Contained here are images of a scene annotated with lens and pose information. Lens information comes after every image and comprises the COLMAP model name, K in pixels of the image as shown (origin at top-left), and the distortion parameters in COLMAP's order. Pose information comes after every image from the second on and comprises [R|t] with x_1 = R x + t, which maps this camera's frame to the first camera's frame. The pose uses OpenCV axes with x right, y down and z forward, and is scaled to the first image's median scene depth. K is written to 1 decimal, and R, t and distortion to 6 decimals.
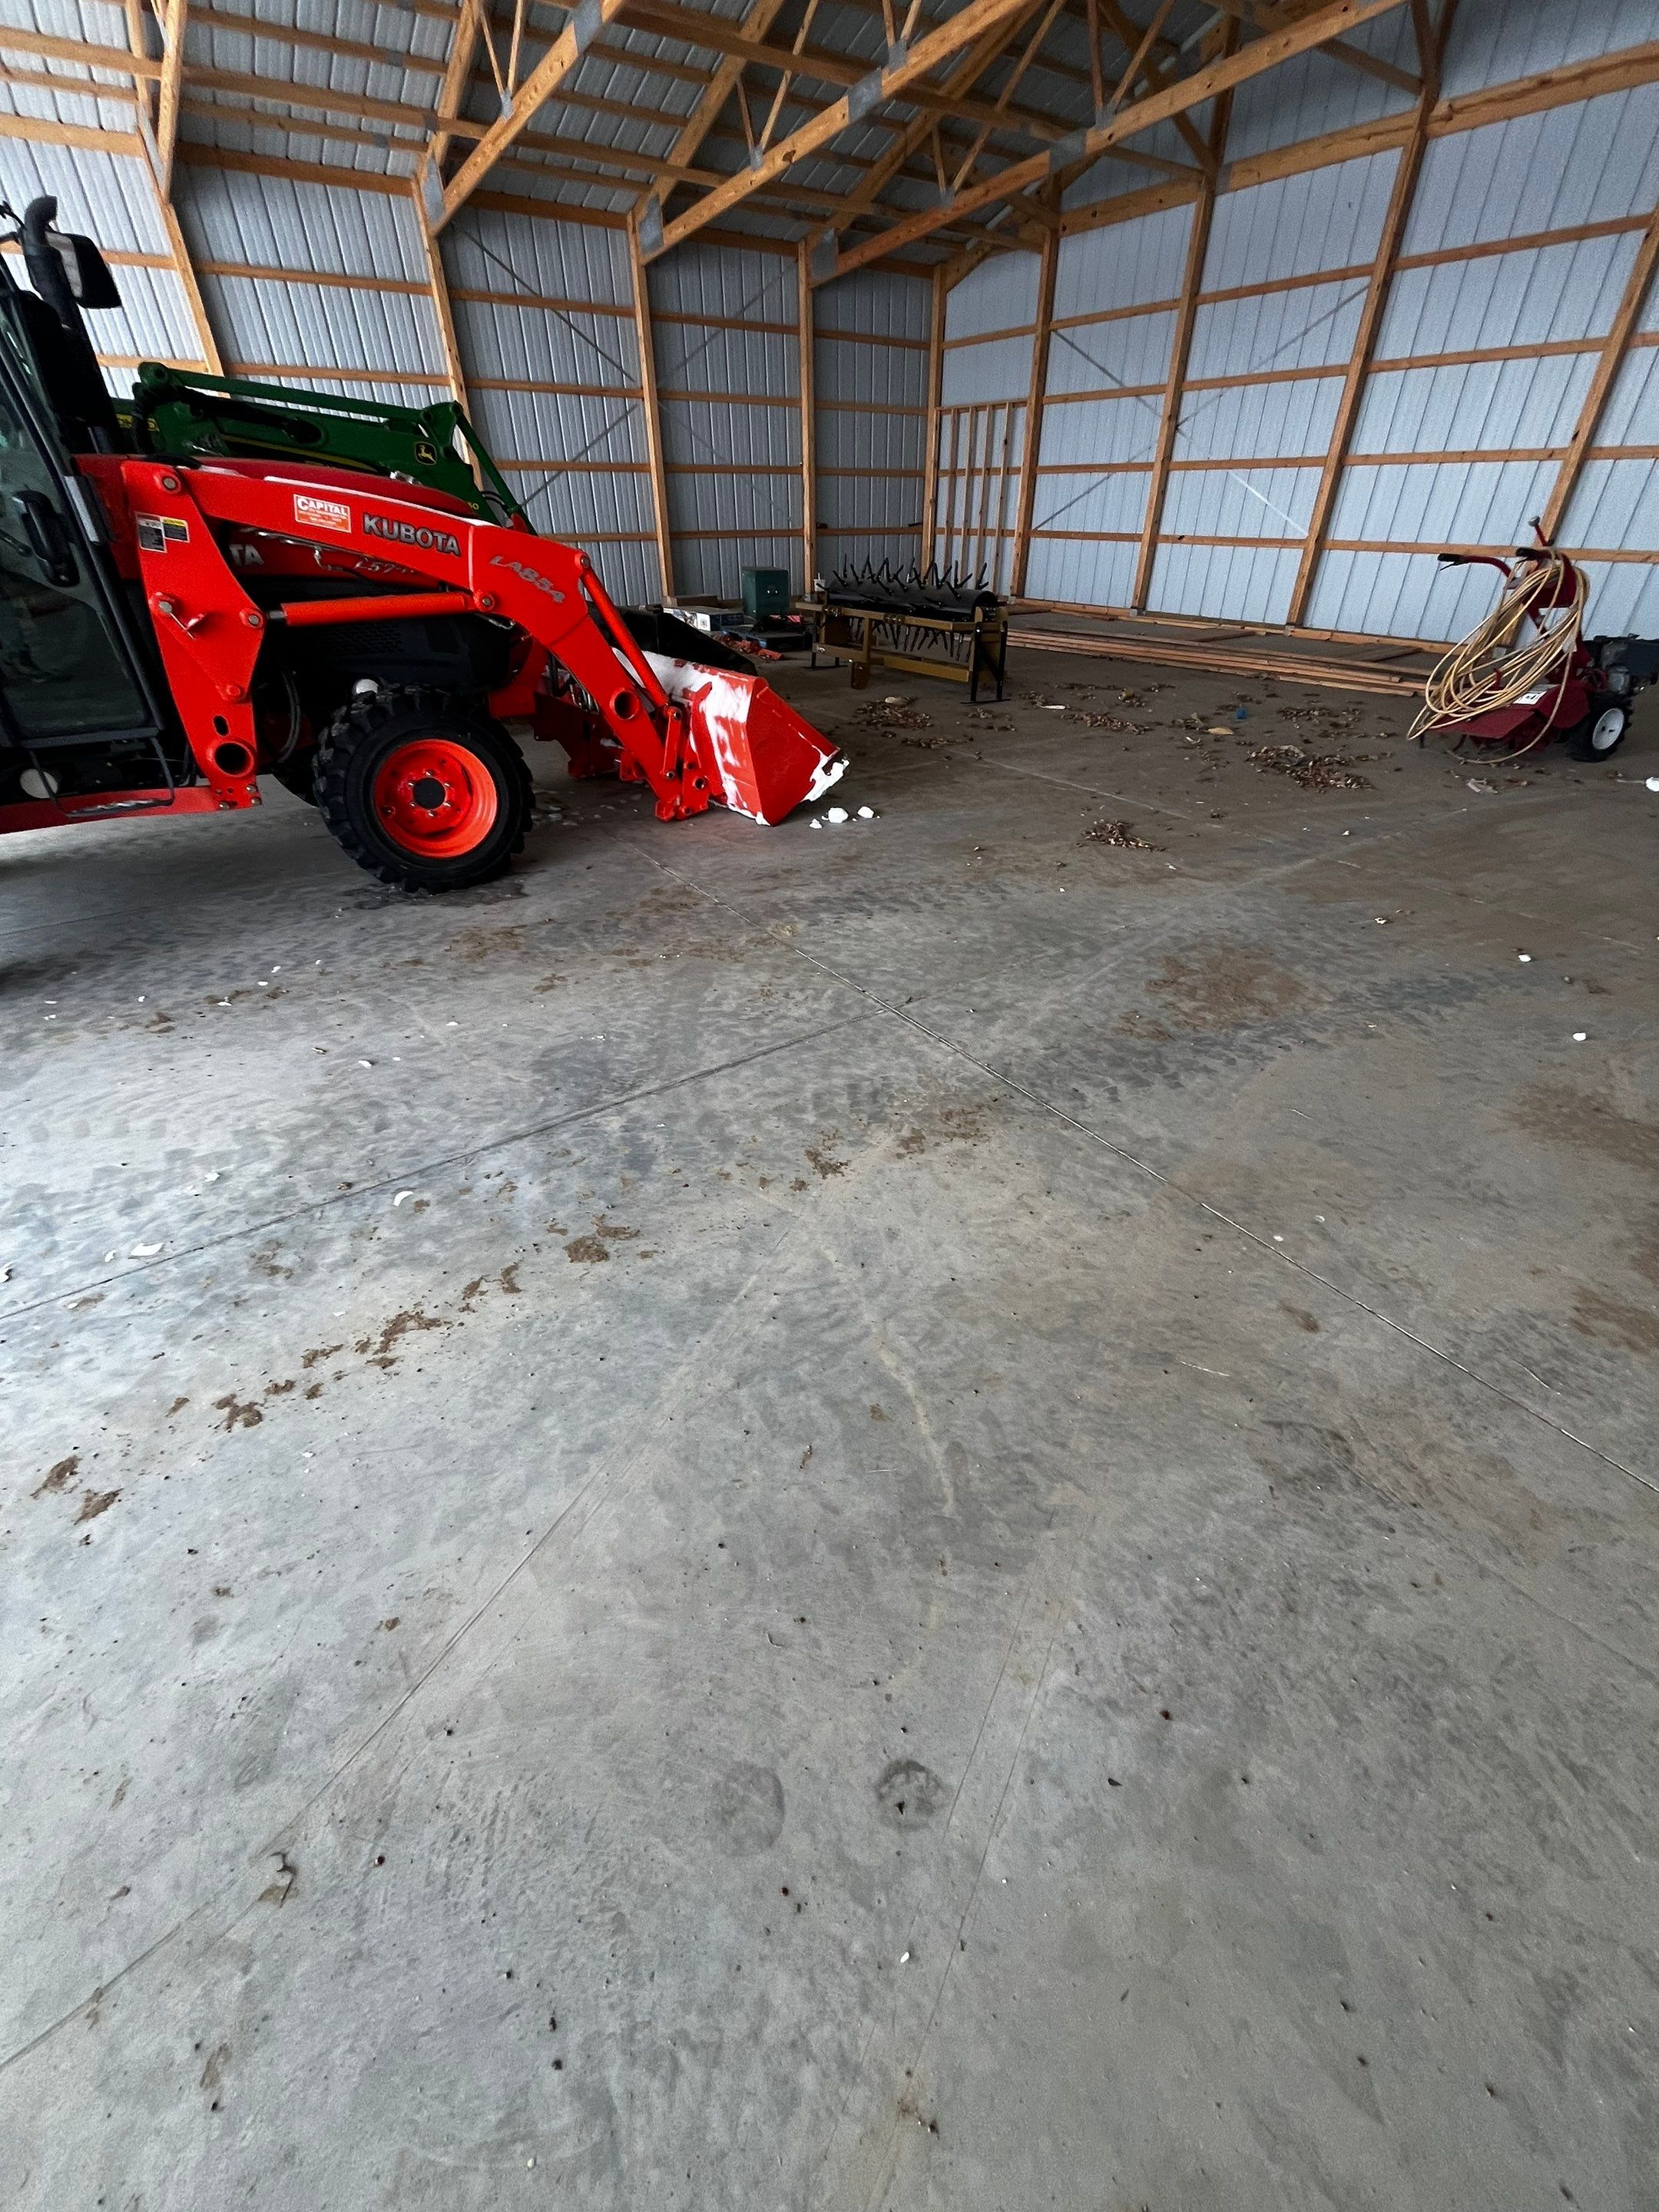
lens RADIAL K [[885.9, 0, 839.9], [0, 885.9, 1091.4], [0, 0, 1]] dist [-0.000791, -0.000312]
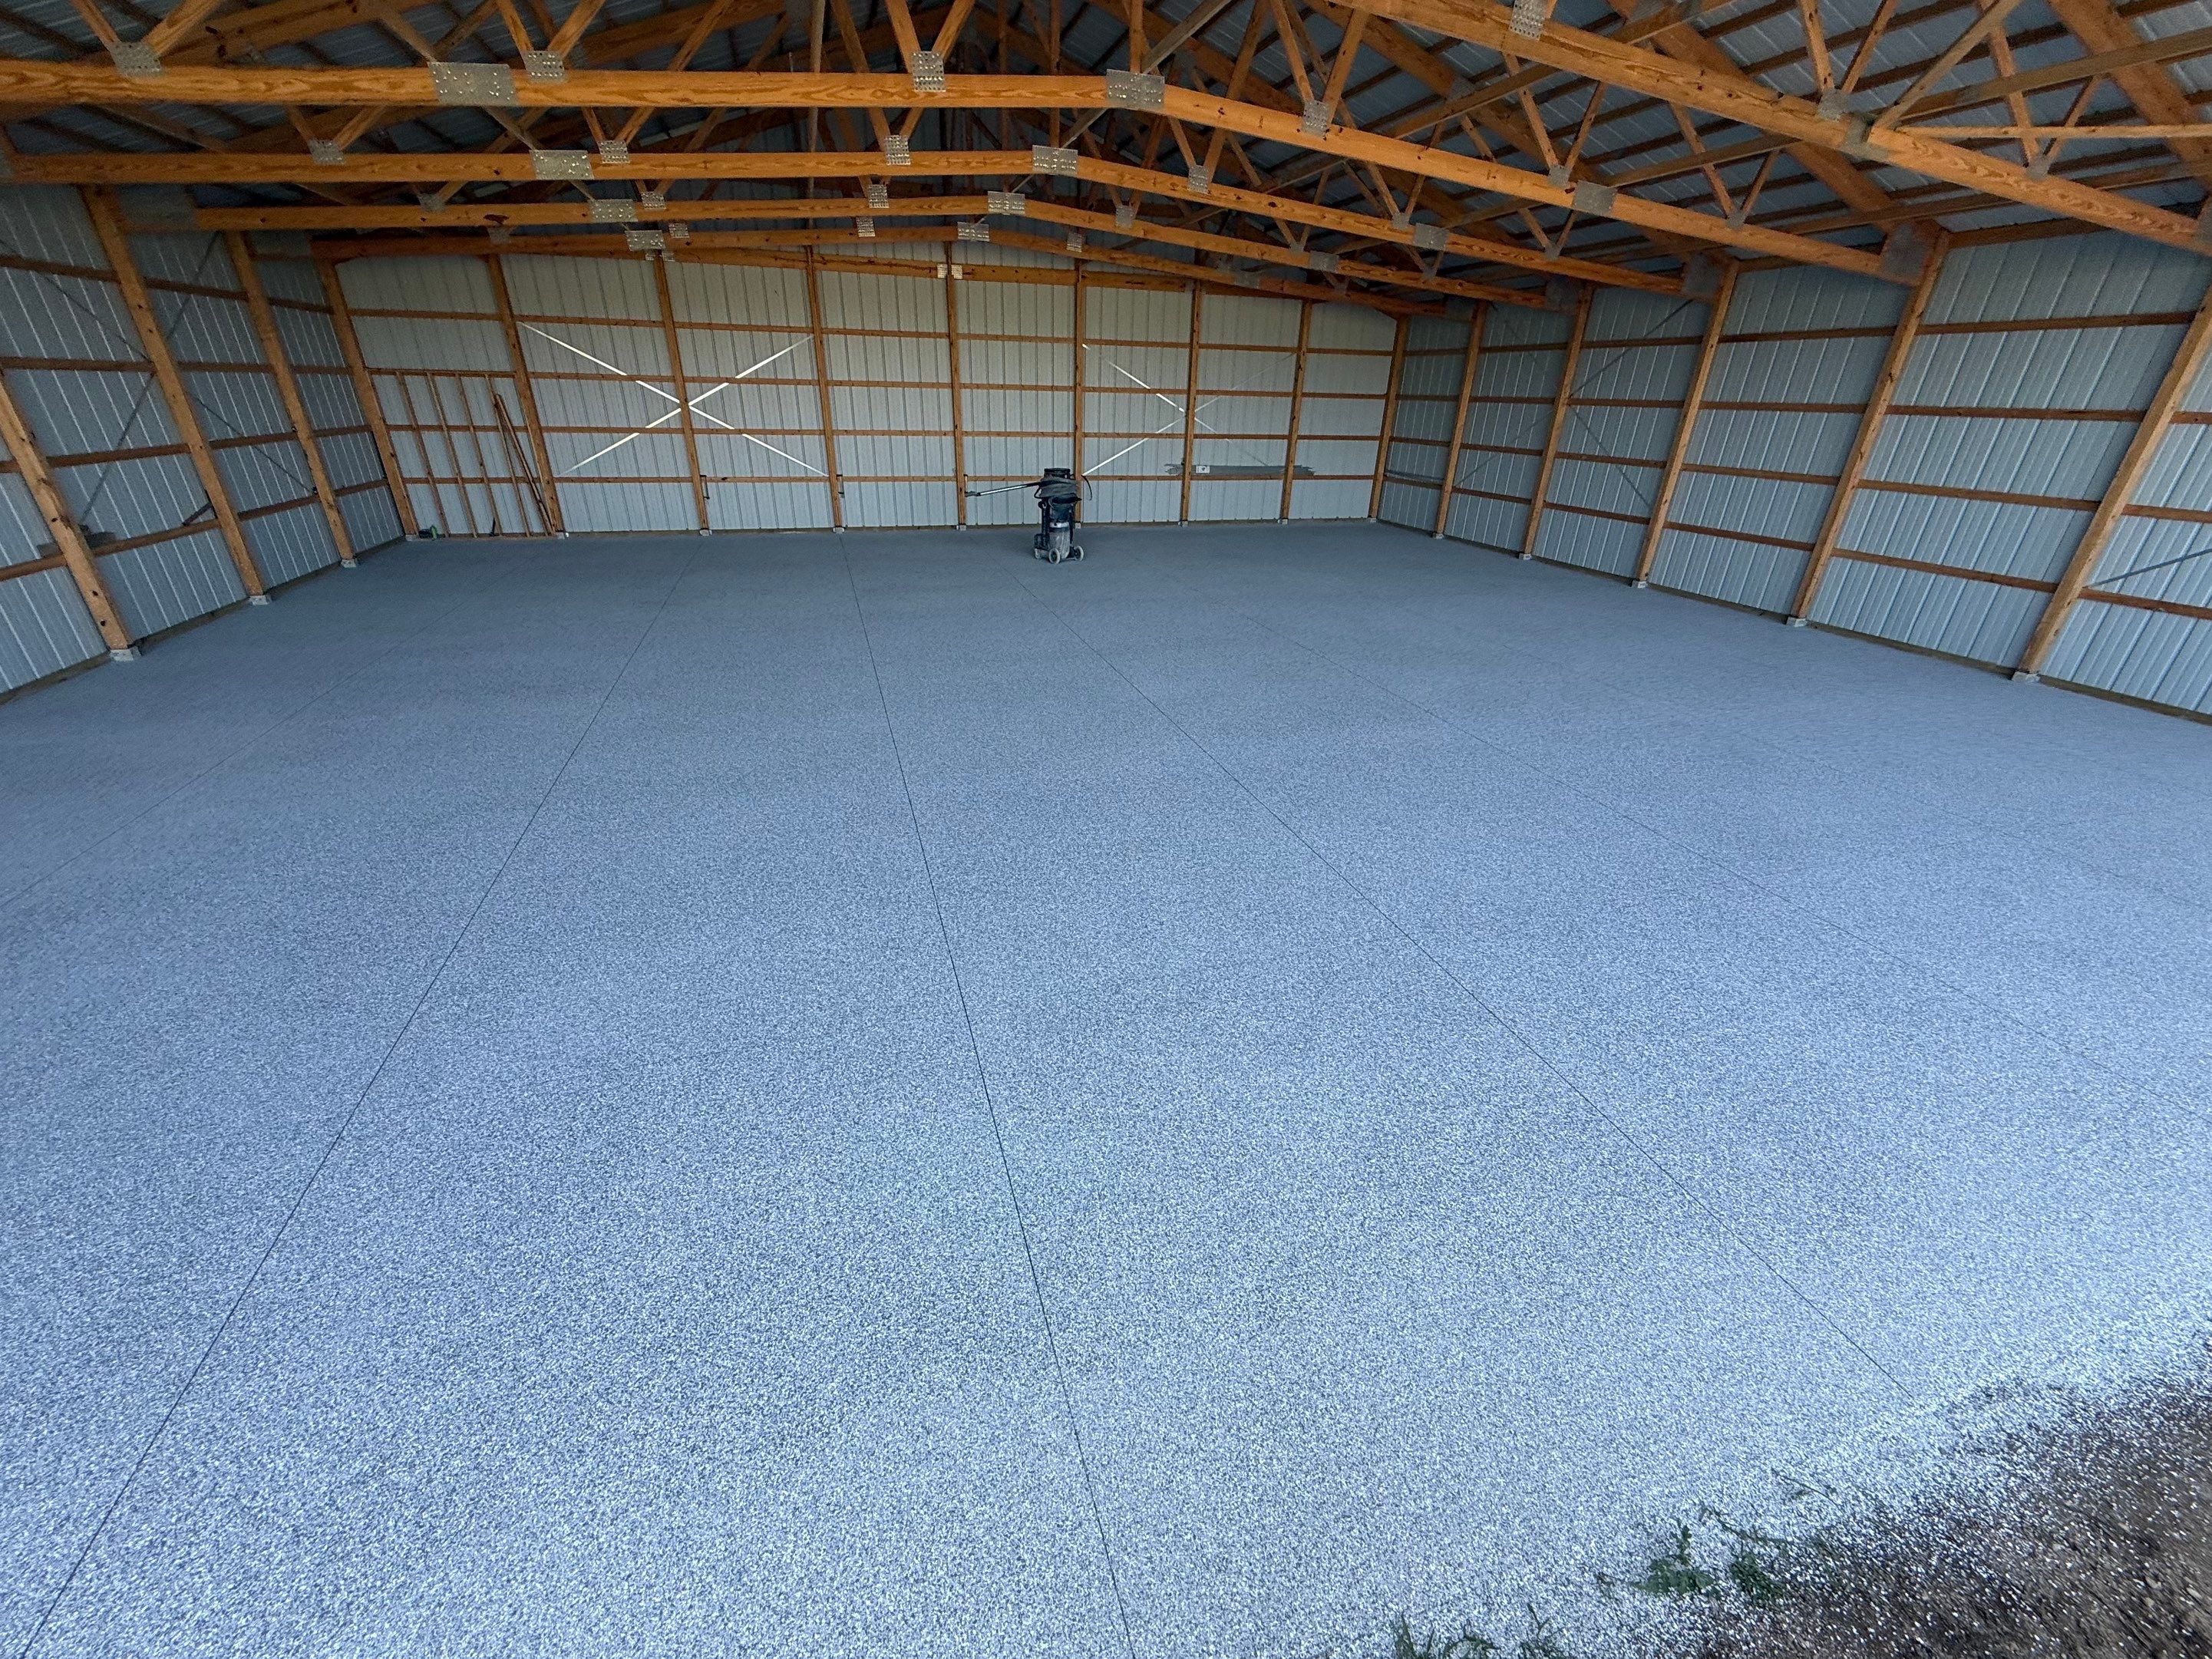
lens RADIAL K [[885.8, 0, 1103.8], [0, 885.8, 827.9], [0, 0, 1]] dist [-0.000791, -0.000312]
pose [[0.316956, -0.414992, 0.852831, -0.901321], [0.506518, 0.834288, 0.217721, -0.191226], [-0.801859, 0.362966, 0.474634, 0.081016]]
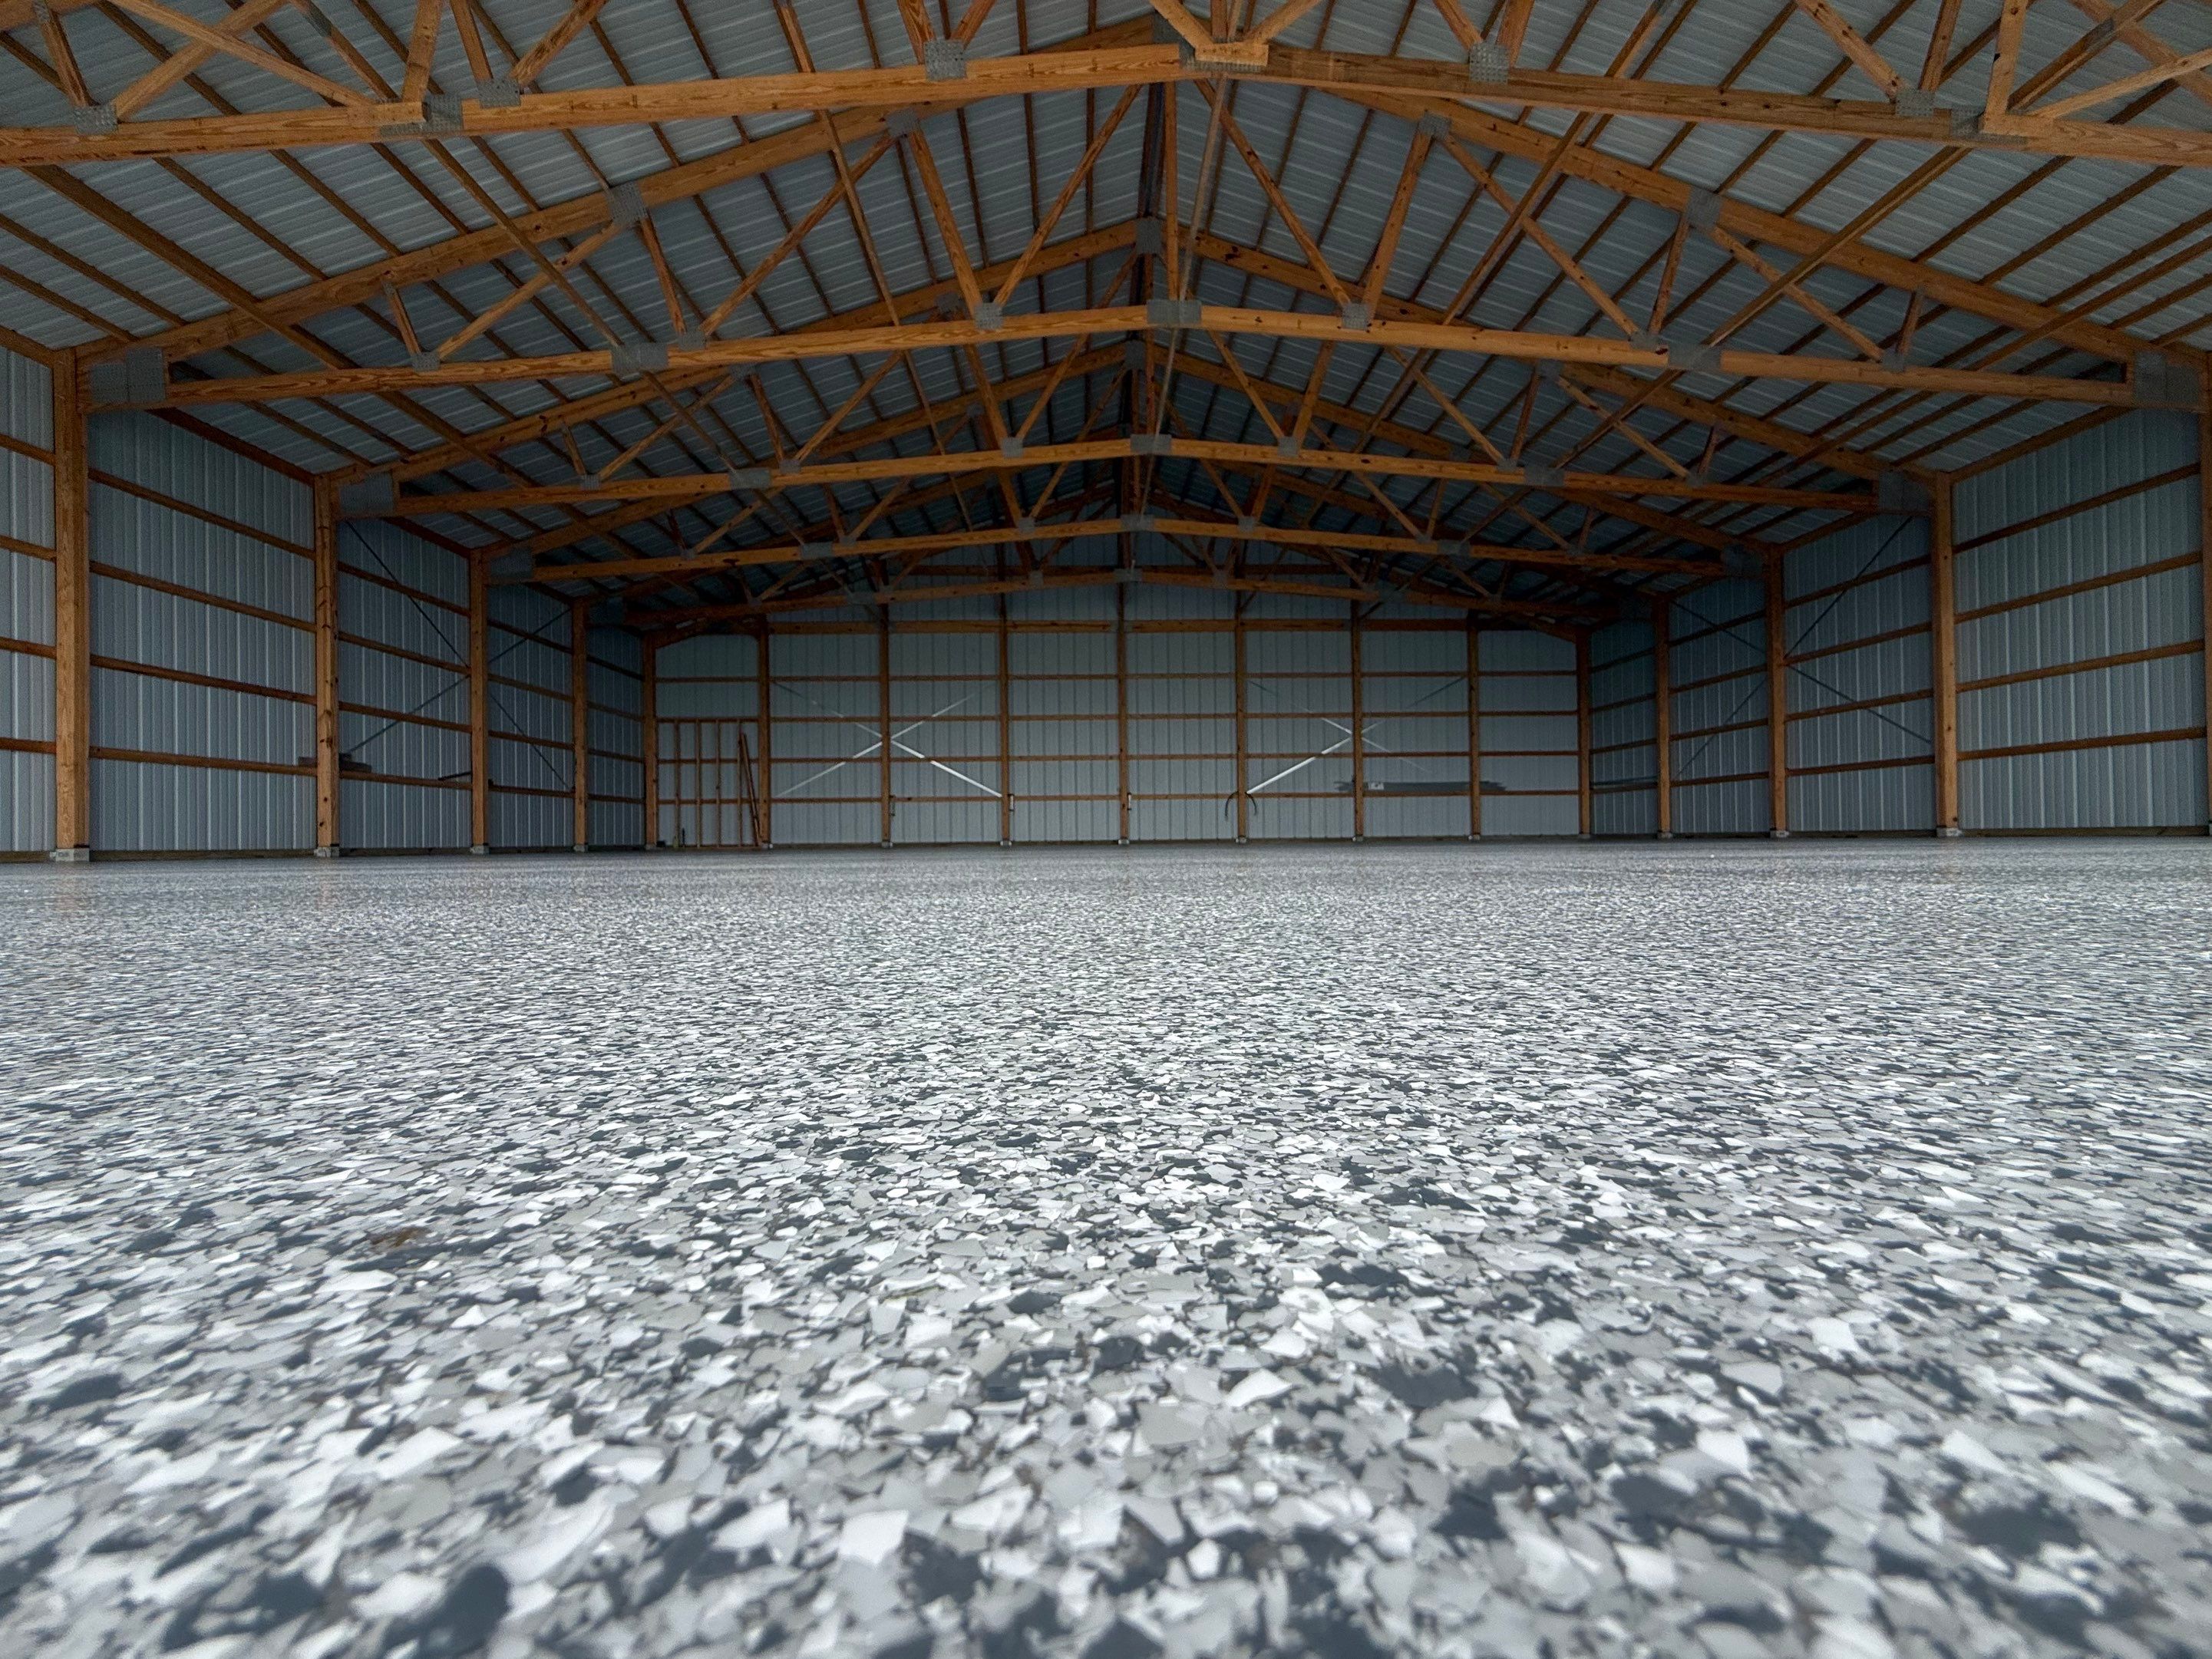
lens RADIAL K [[885.8, 0, 1101.1], [0, 885.8, 825.3], [0, 0, 1]] dist [-0.000791, -0.000312]
pose [[0.563190, 0.008487, 0.826284, -0.741886], [0.468438, 0.820470, -0.327711, 0.064373], [-0.680722, 0.571626, 0.458105, 0.123841]]
